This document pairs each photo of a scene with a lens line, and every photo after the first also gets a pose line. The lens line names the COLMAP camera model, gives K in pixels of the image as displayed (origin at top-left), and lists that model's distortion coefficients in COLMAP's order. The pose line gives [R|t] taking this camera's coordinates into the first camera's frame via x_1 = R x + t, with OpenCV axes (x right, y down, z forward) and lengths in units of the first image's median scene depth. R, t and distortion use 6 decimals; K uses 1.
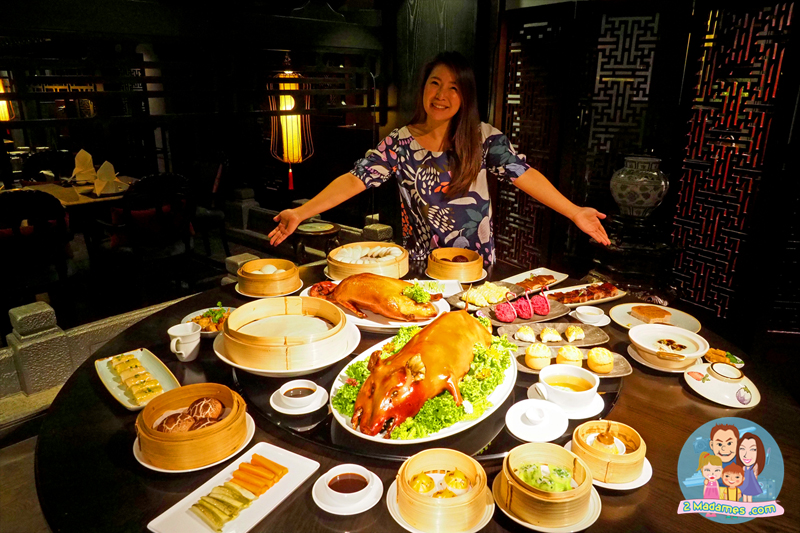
lens RADIAL K [[589.5, 0, 400.0], [0, 589.5, 266.5], [0, 0, 1]] dist [-0.012420, 0.002199]
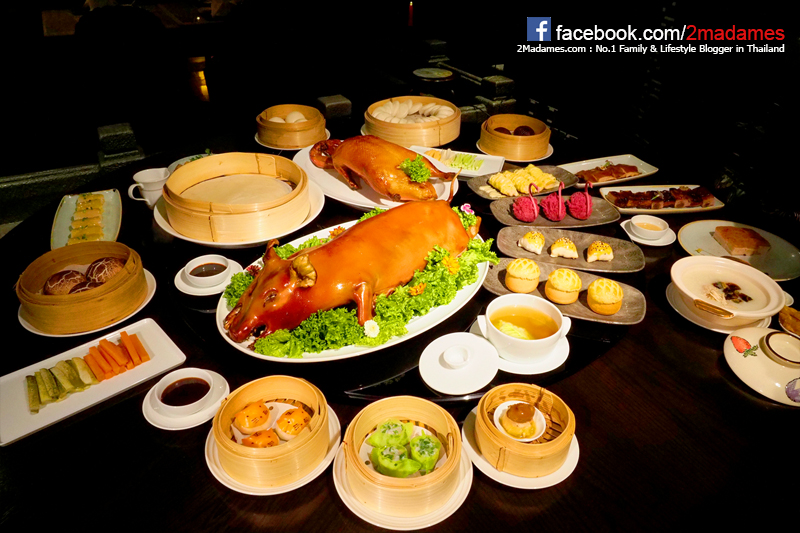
lens RADIAL K [[589.5, 0, 400.0], [0, 589.5, 266.5], [0, 0, 1]] dist [-0.012420, 0.002199]
pose [[0.950464, 0.178925, -0.254171, 0.237240], [-0.109922, 0.958352, 0.263589, -0.037179], [0.290748, -0.222593, 0.930547, 0.209930]]
